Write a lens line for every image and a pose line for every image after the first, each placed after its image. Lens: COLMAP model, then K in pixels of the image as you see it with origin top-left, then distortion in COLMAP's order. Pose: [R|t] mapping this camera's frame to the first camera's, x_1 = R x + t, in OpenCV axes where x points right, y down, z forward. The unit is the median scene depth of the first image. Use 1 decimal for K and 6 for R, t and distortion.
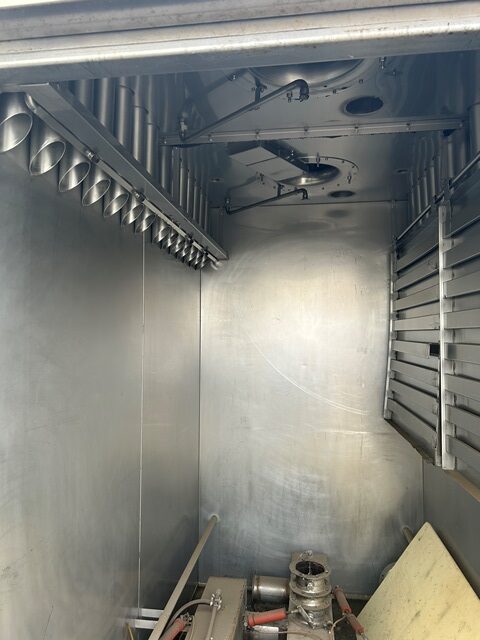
lens RADIAL K [[475.3, 0, 236.8], [0, 475.3, 313.1], [0, 0, 1]] dist [0.051284, -0.068665]
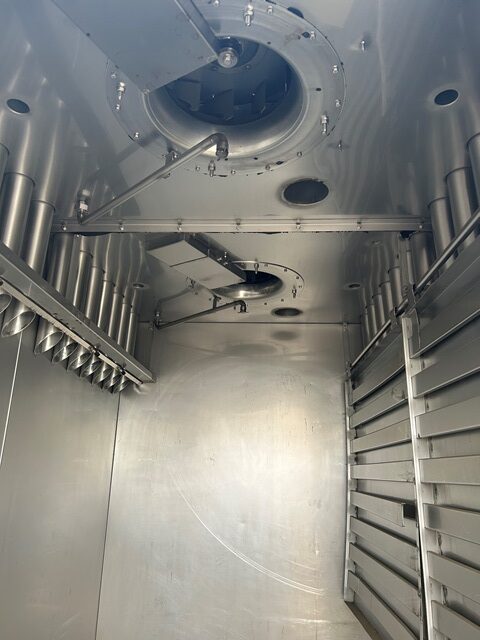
lens RADIAL K [[475.3, 0, 238.2], [0, 475.3, 316.4], [0, 0, 1]] dist [0.051284, -0.068665]
pose [[0.995289, 0.047653, 0.084429, 0.060308], [-0.023424, 0.963260, -0.267546, -0.005971], [-0.094076, 0.264308, 0.959839, 0.186353]]
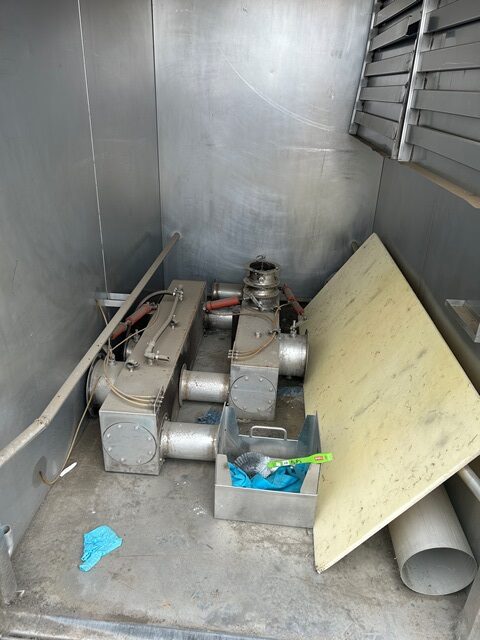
lens RADIAL K [[475.3, 0, 235.0], [0, 475.3, 317.0], [0, 0, 1]] dist [0.051284, -0.068665]
pose [[0.998051, -0.001707, 0.062374, 0.017842], [-0.028360, 0.877999, 0.477822, 0.097301], [-0.055580, -0.478660, 0.876240, -0.011706]]
